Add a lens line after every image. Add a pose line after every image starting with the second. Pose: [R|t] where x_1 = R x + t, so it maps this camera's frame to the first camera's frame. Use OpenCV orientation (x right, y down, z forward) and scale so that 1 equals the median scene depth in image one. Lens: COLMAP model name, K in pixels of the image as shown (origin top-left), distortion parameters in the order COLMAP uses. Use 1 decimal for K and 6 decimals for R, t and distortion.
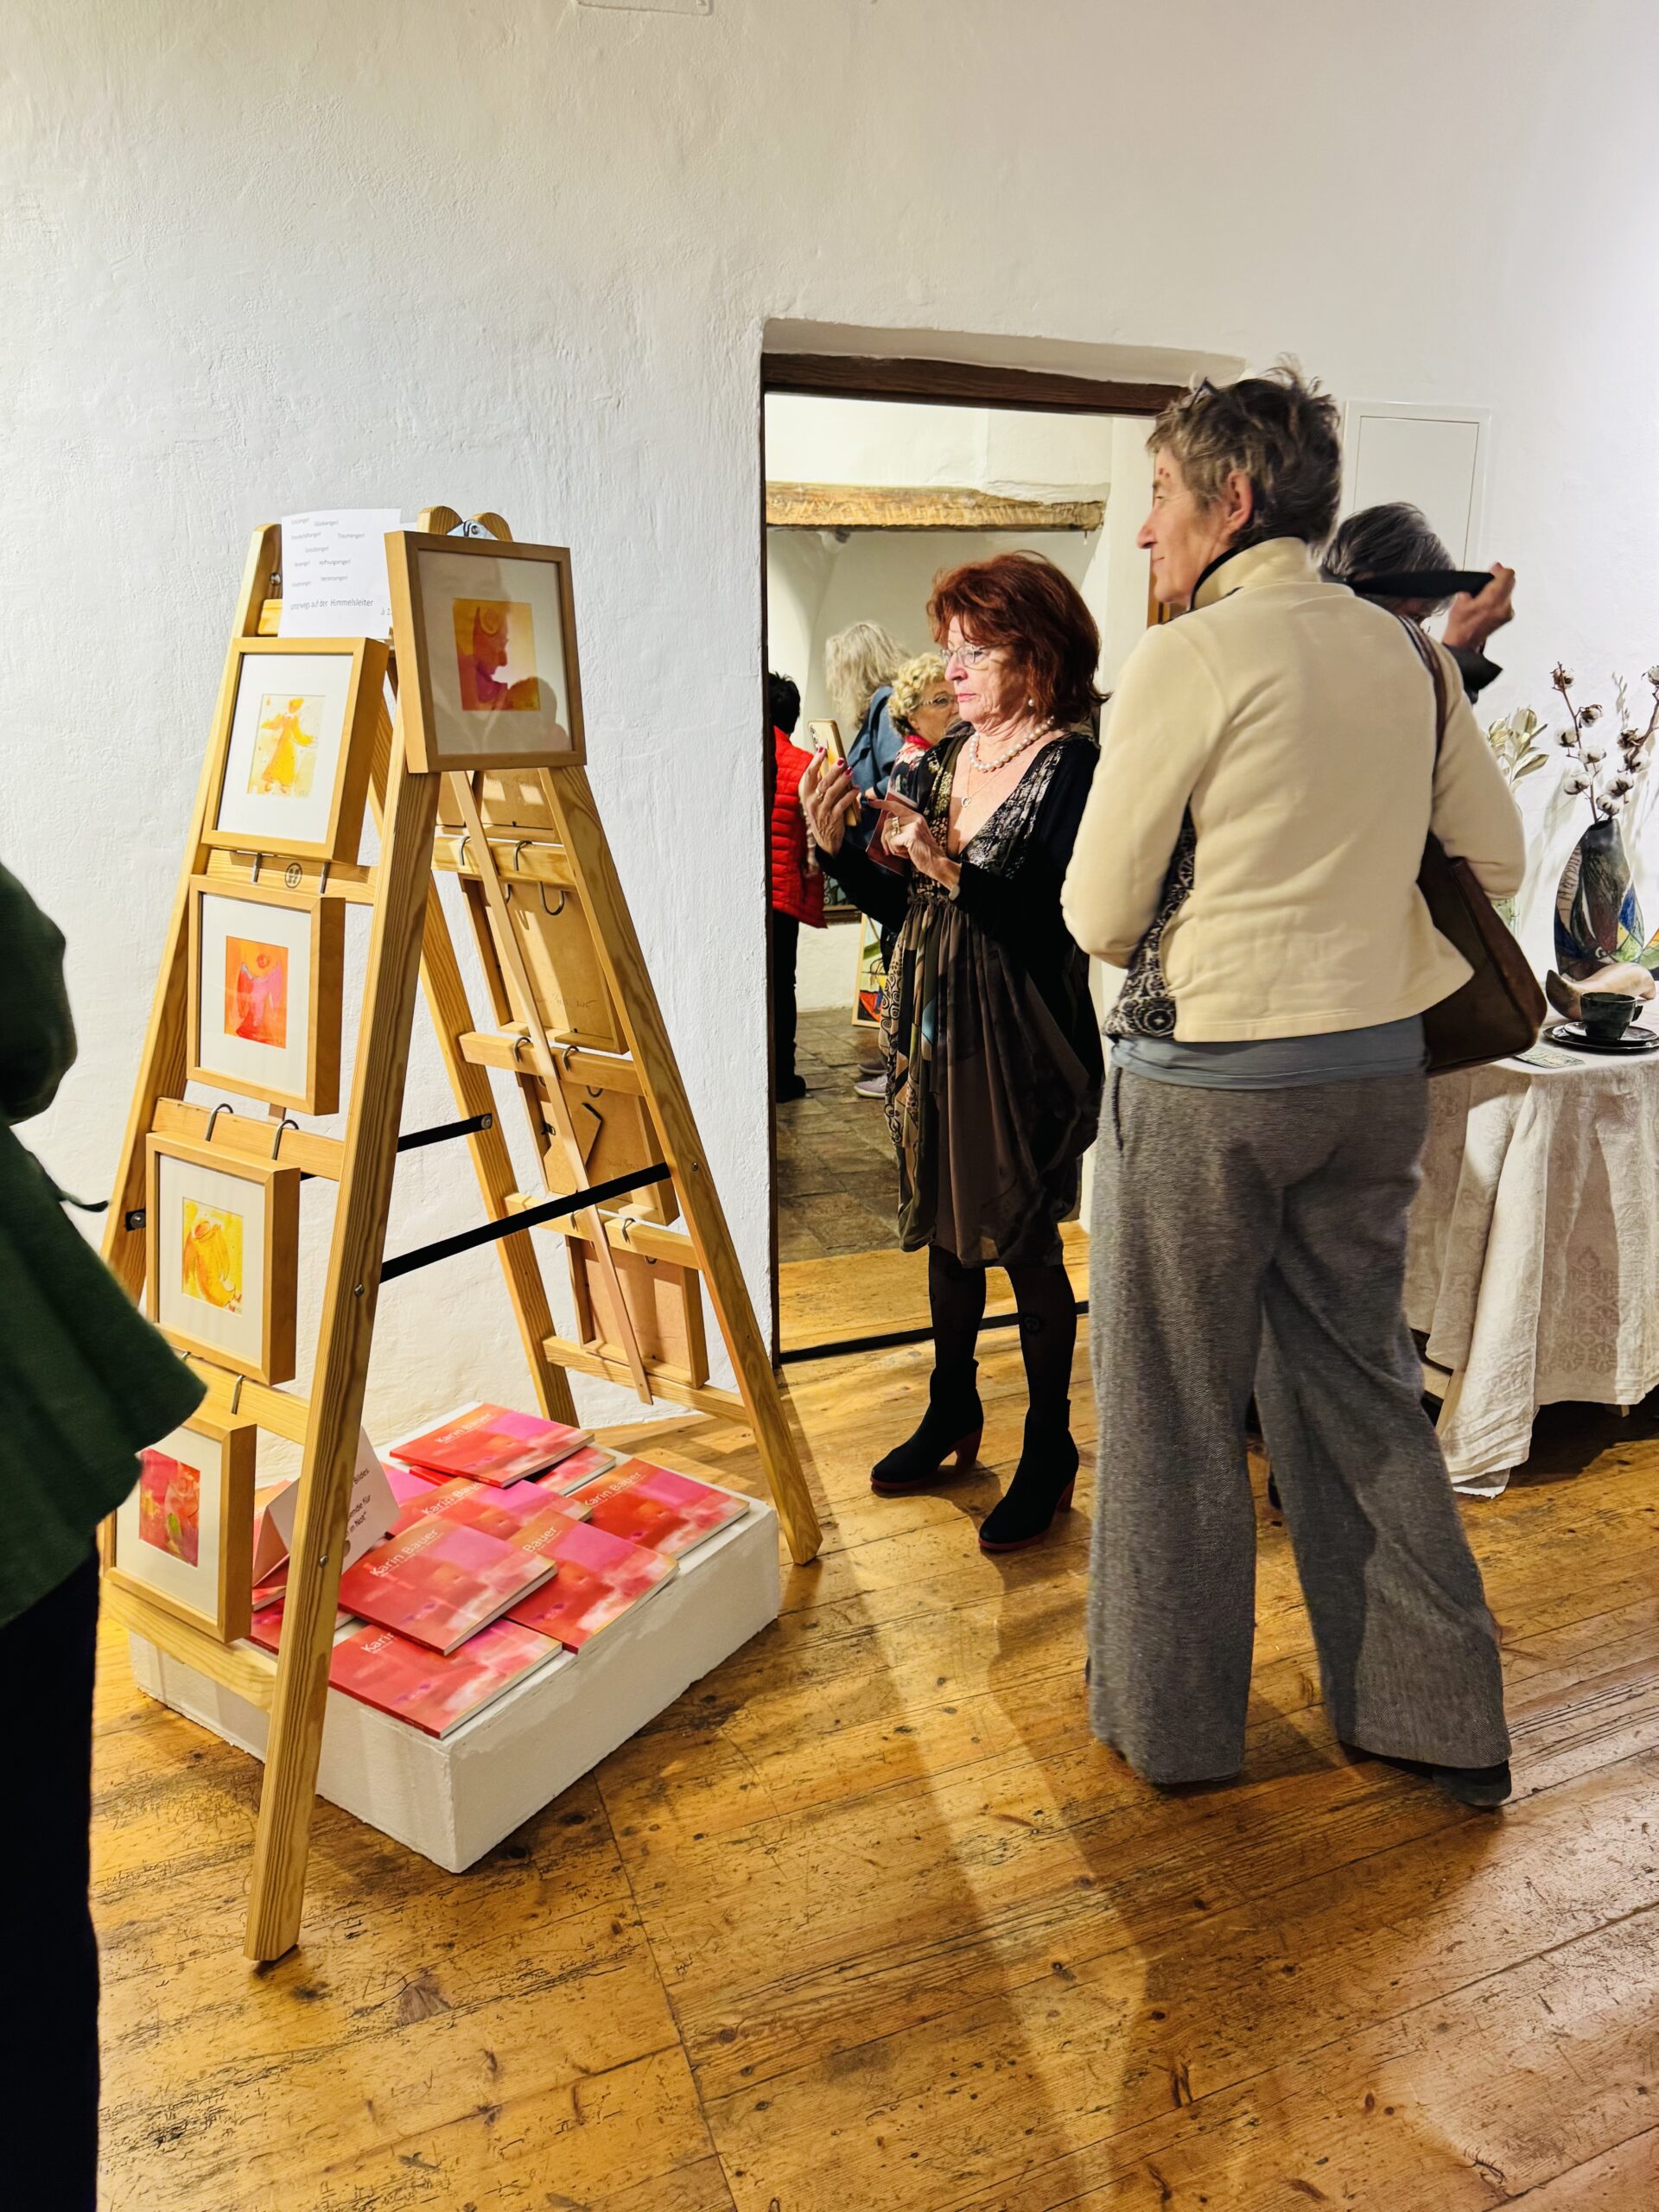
lens RADIAL K [[1520.0, 0, 829.5], [0, 1520.0, 1106.0], [0, 0, 1]] dist [0.016137, -0.004929]
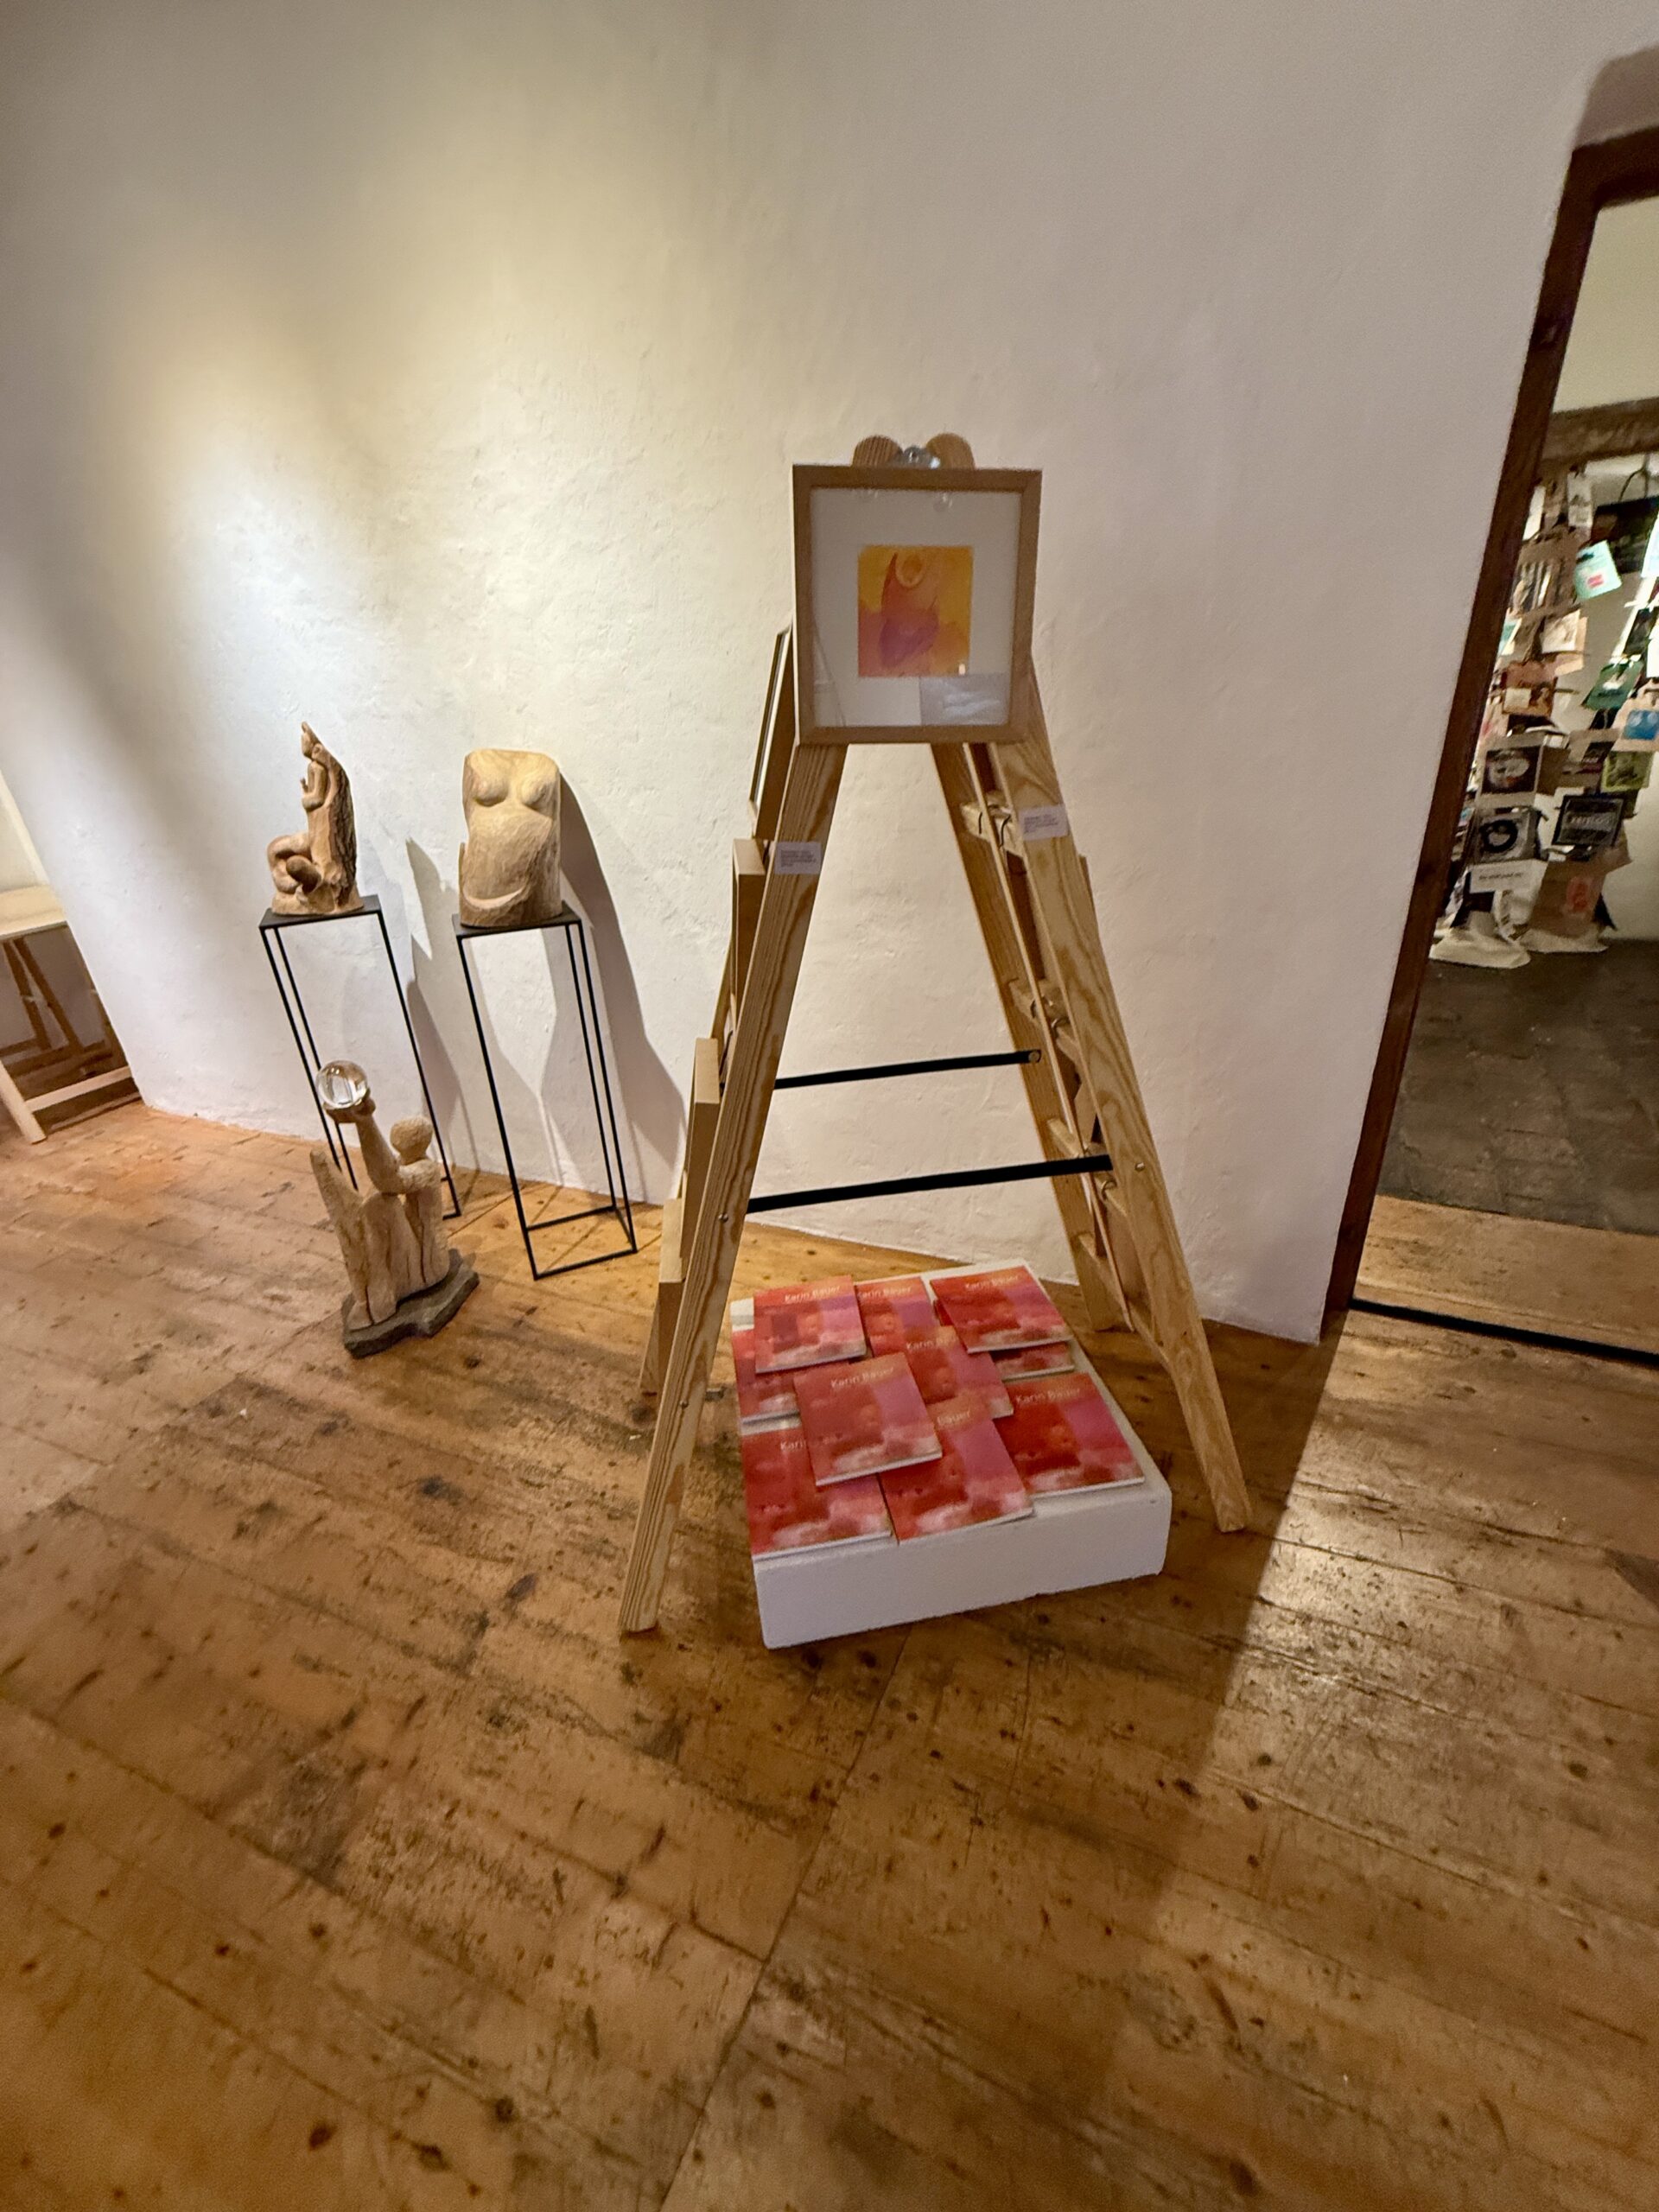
lens RADIAL K [[866.7, 0, 848.0], [0, 866.7, 1106.1], [0, 0, 1]] dist [-0.006734, 0.000047]
pose [[0.689341, 0.269524, -0.672433, 0.171215], [-0.129090, 0.959059, 0.252074, -0.132445], [0.712843, -0.086960, 0.695912, 0.564095]]
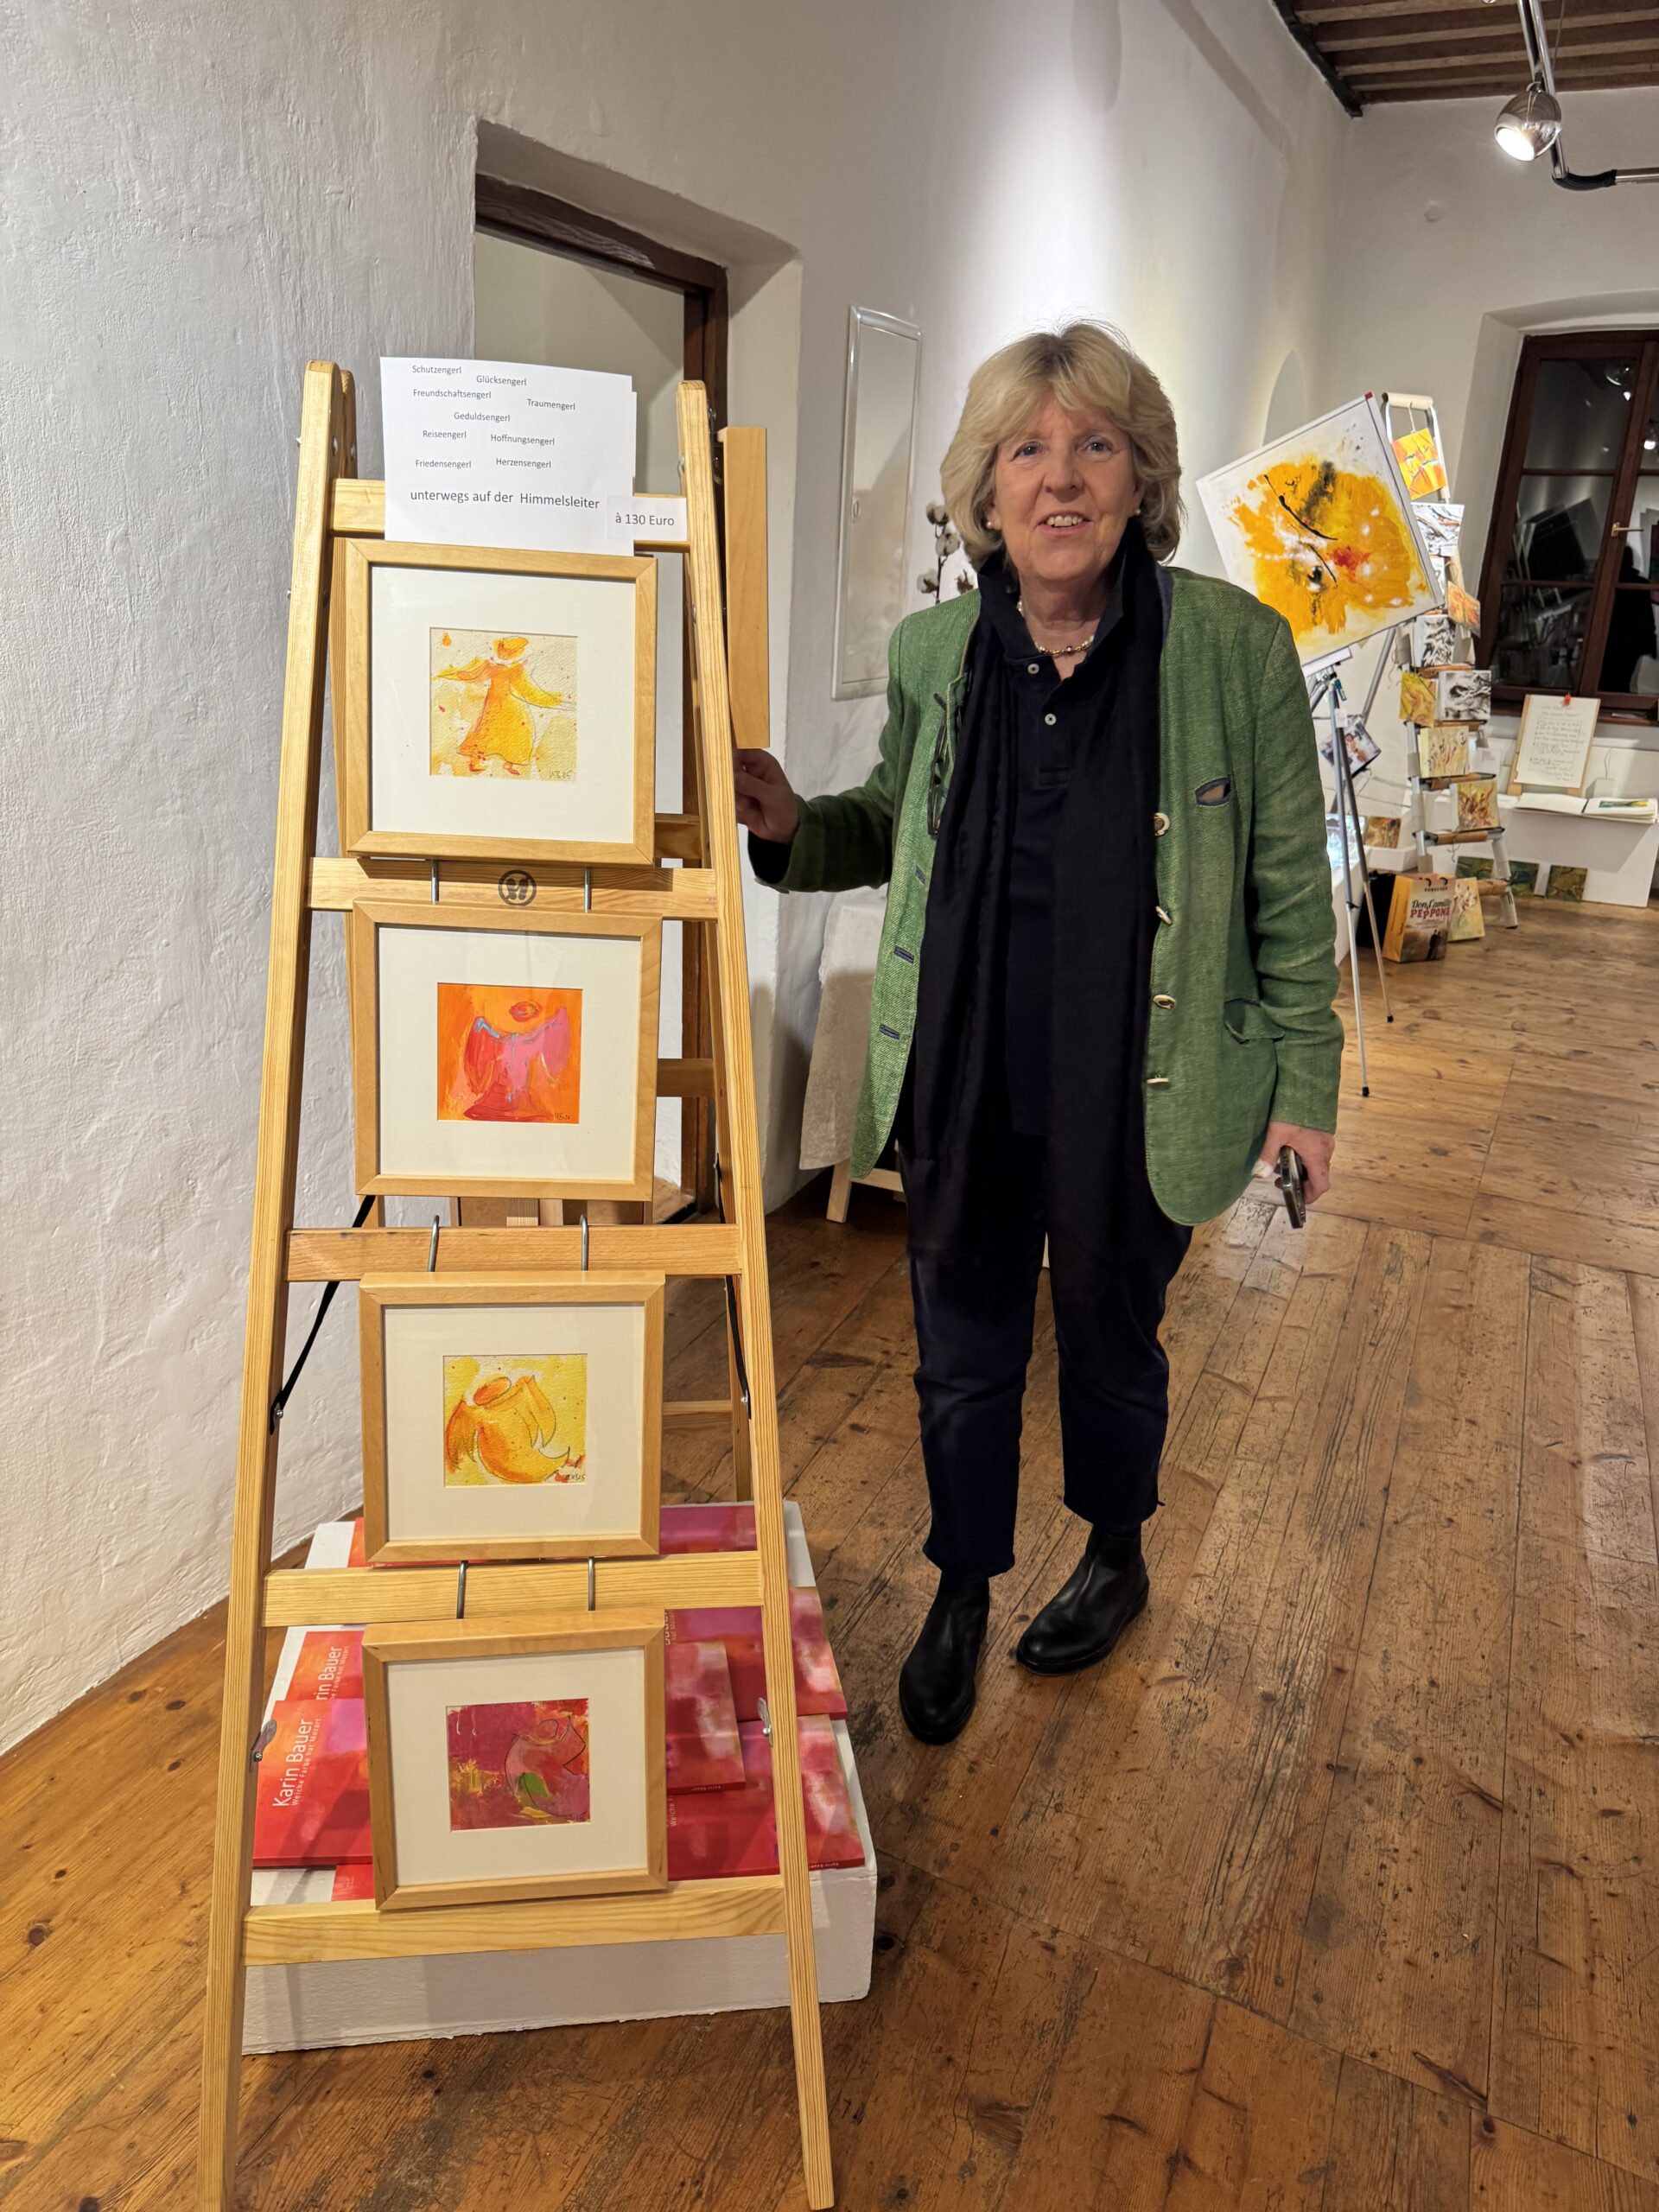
lens RADIAL K [[1520.0, 0, 829.5], [0, 1520.0, 1106.0], [0, 0, 1]] dist [0.016137, -0.004929]
pose [[0.753484, -0.193109, 0.628468, -0.701545], [0.132990, 0.980899, 0.141956, -0.128994], [-0.643876, -0.023382, 0.764772, 0.341040]]
